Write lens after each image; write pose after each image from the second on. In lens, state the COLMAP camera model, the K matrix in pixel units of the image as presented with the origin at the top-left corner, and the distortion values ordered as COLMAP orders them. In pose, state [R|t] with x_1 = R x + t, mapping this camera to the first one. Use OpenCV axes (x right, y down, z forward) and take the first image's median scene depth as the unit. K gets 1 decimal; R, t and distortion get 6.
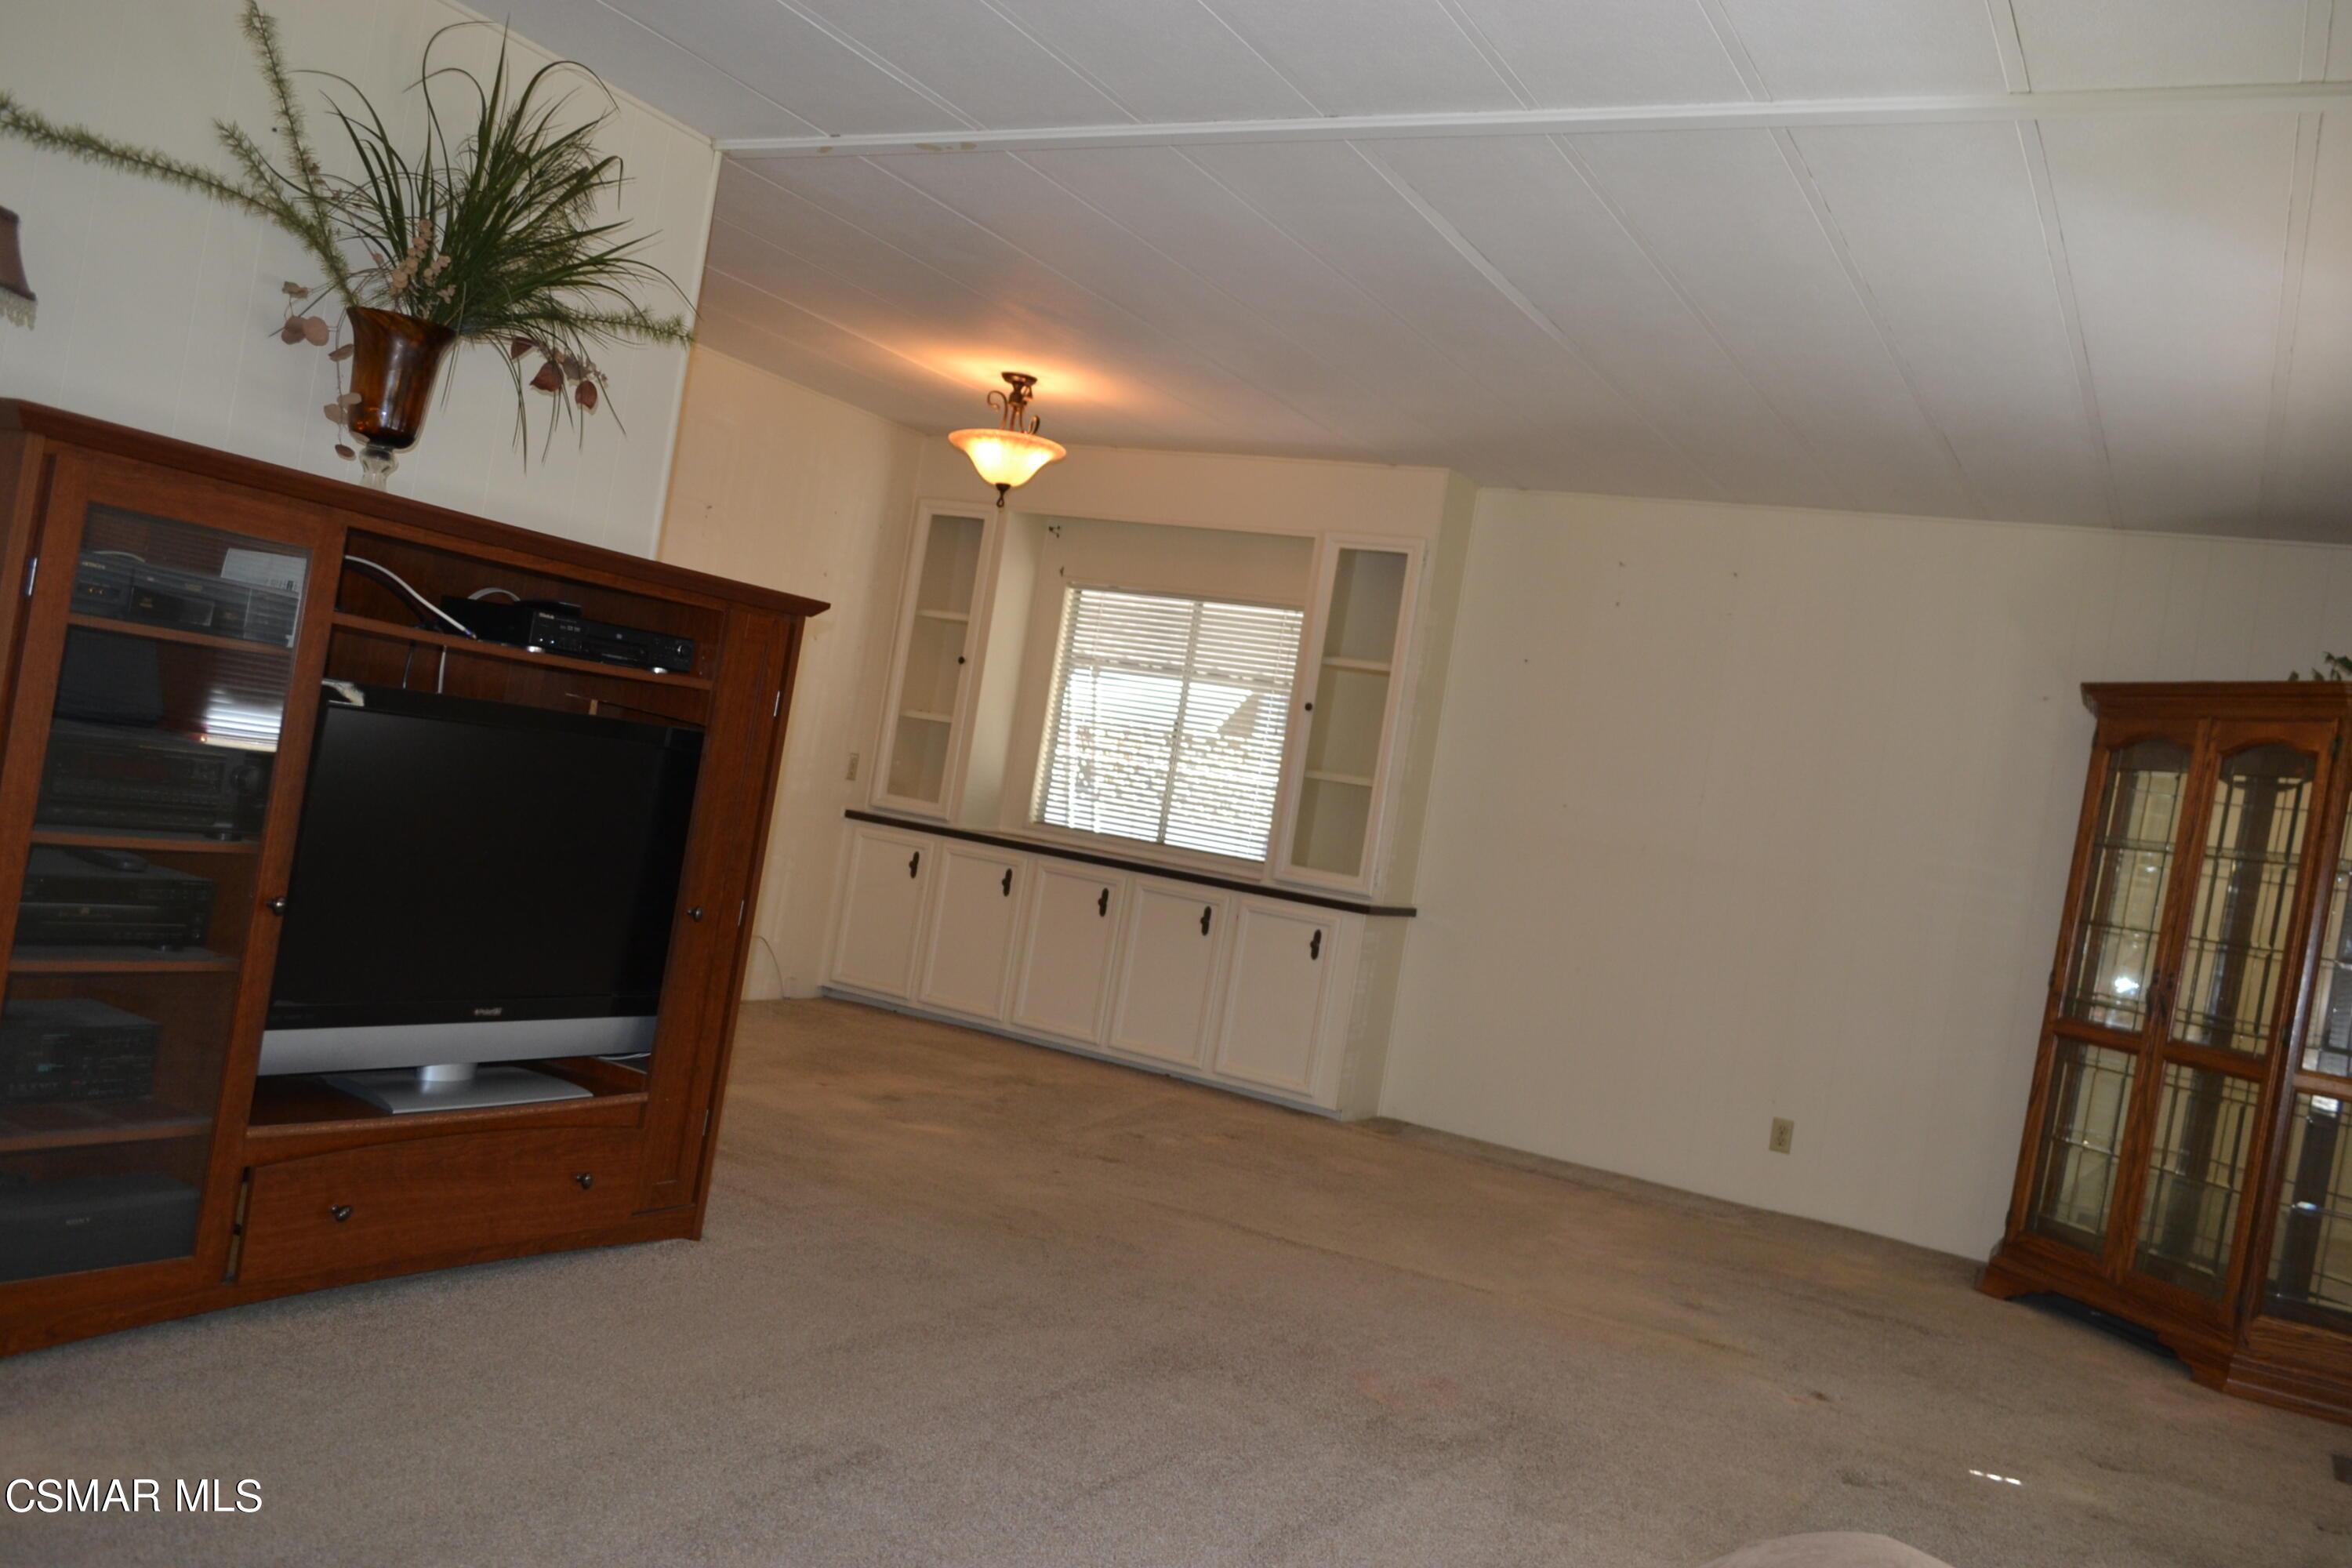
lens RADIAL K [[1894.4, 0, 1166.3], [0, 1894.4, 789.0], [0, 0, 1]] dist [0.007310, -0.001221]
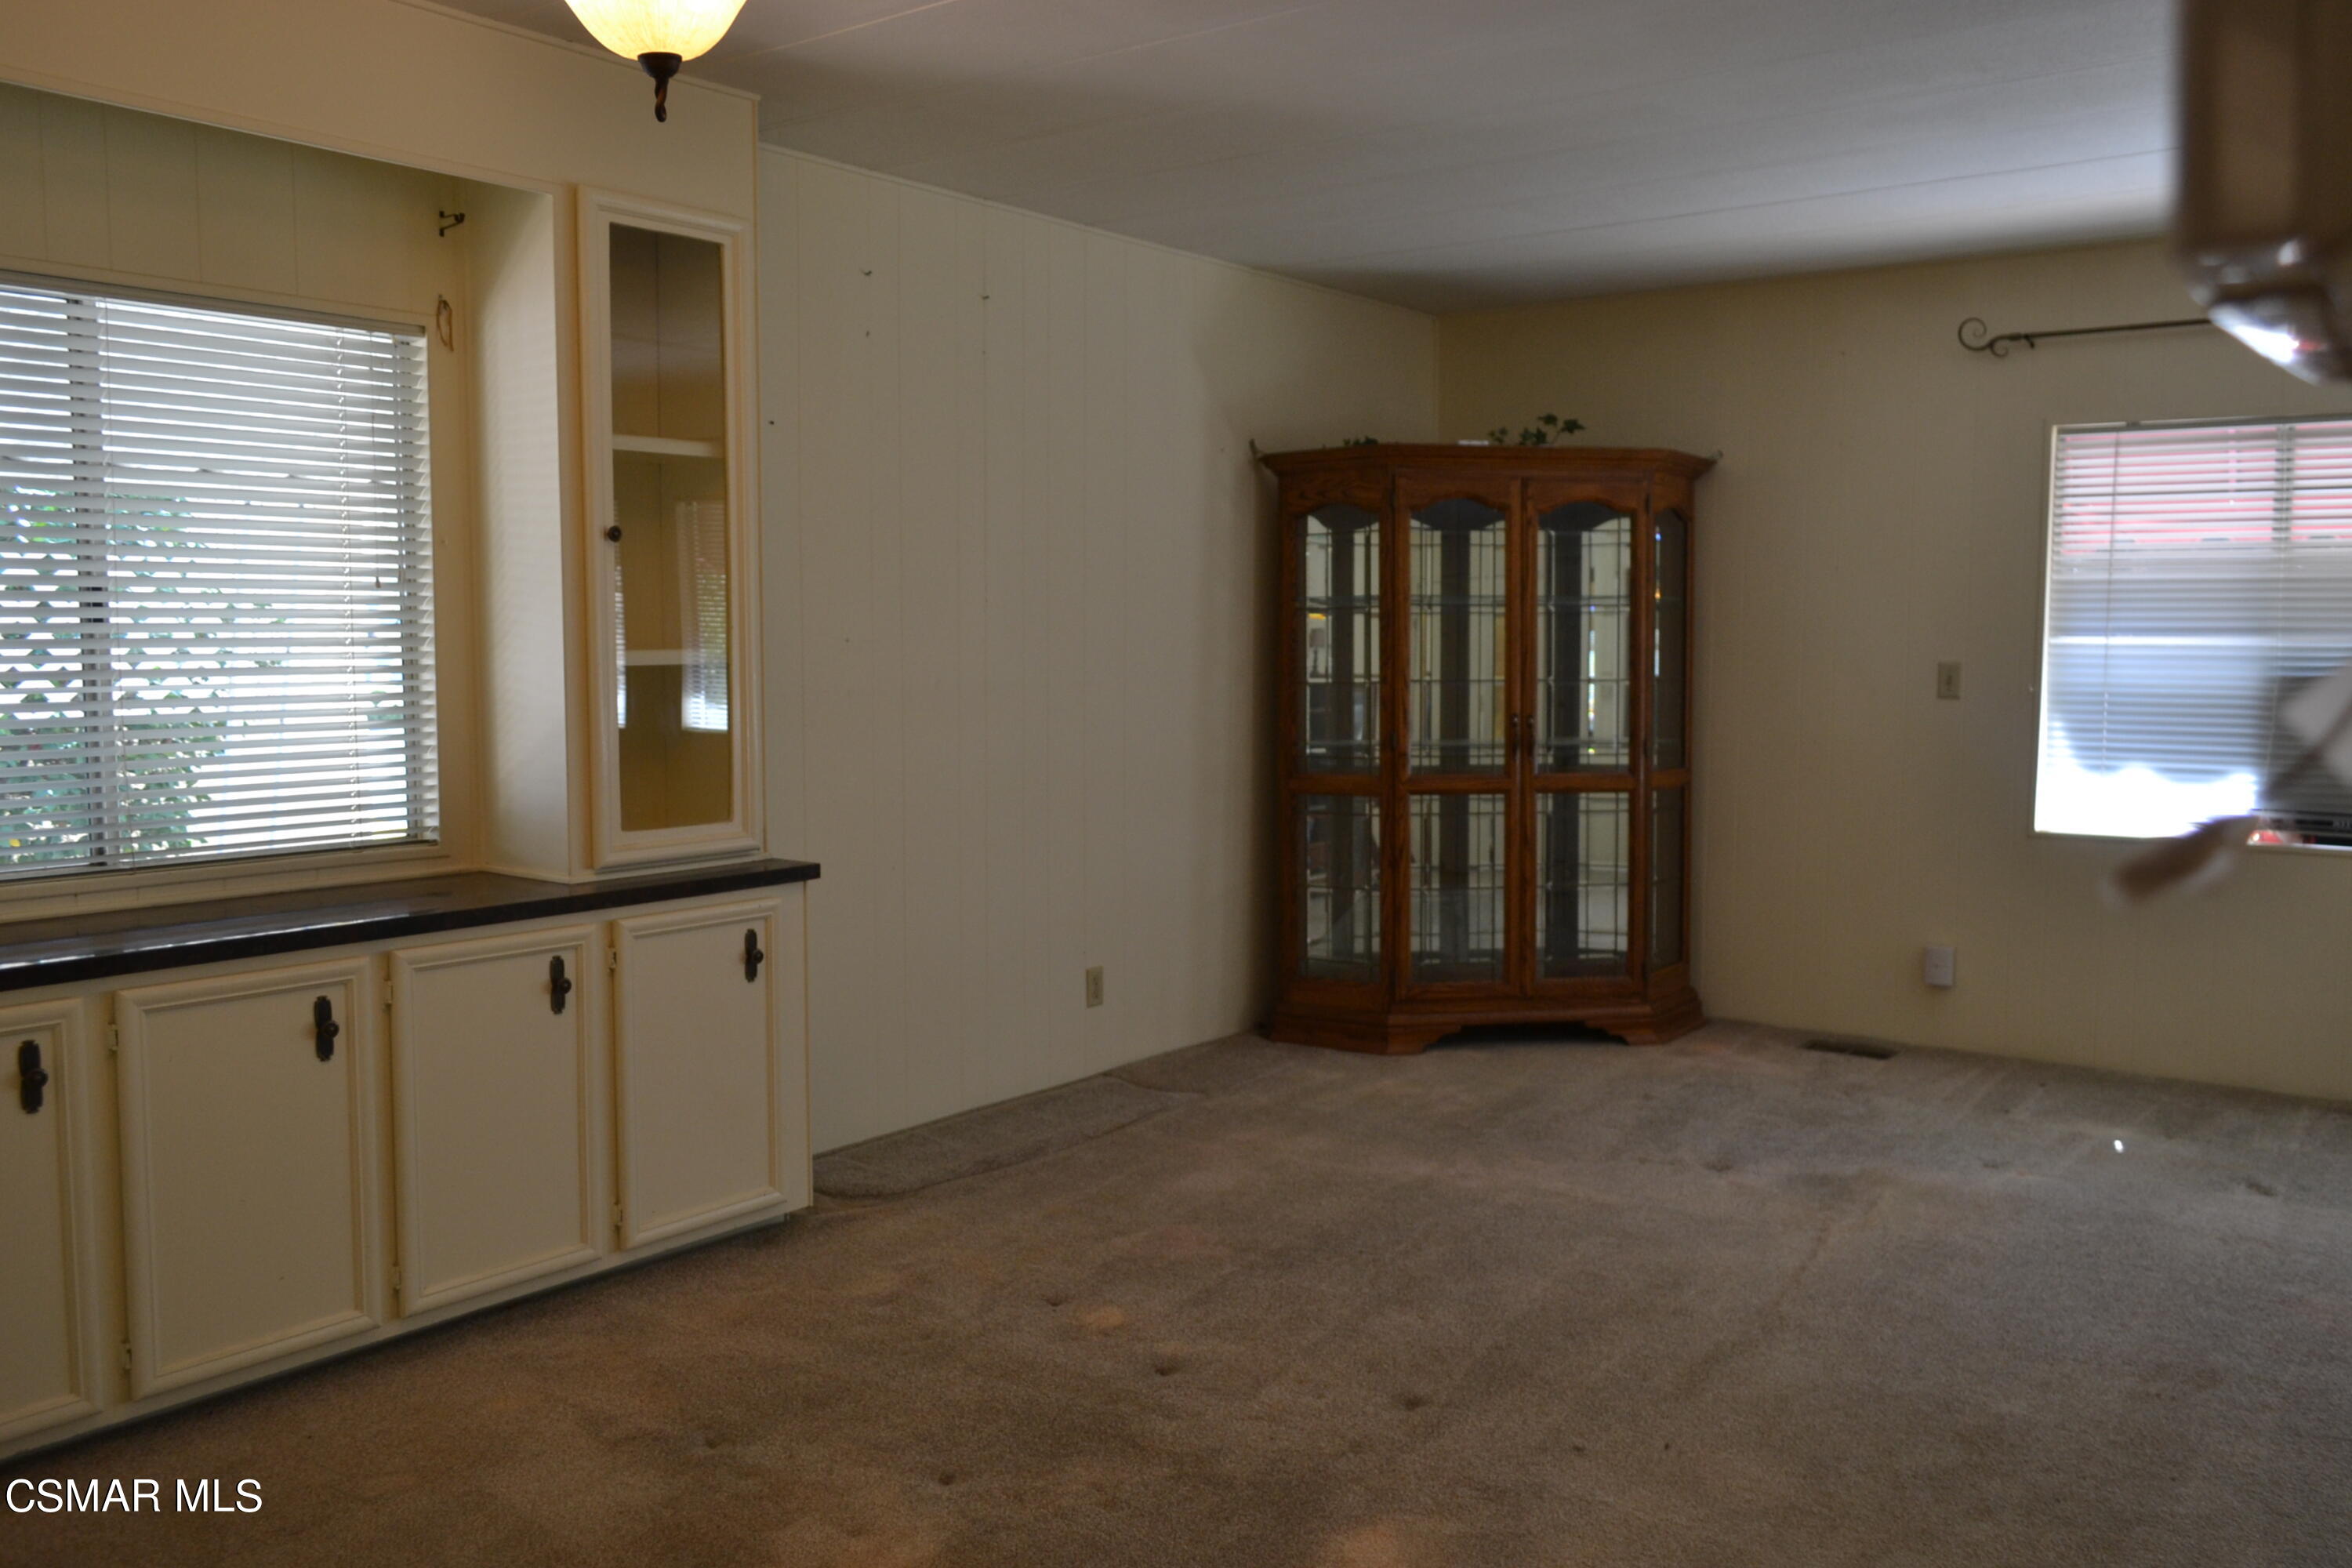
lens RADIAL K [[1894.4, 0, 1184.1], [0, 1894.4, 769.2], [0, 0, 1]] dist [0.007310, -0.001221]
pose [[0.141016, -0.231530, 0.962553, -0.464166], [0.022606, 0.972768, 0.230675, -0.106848], [-0.989749, -0.010770, 0.142410, 0.840467]]
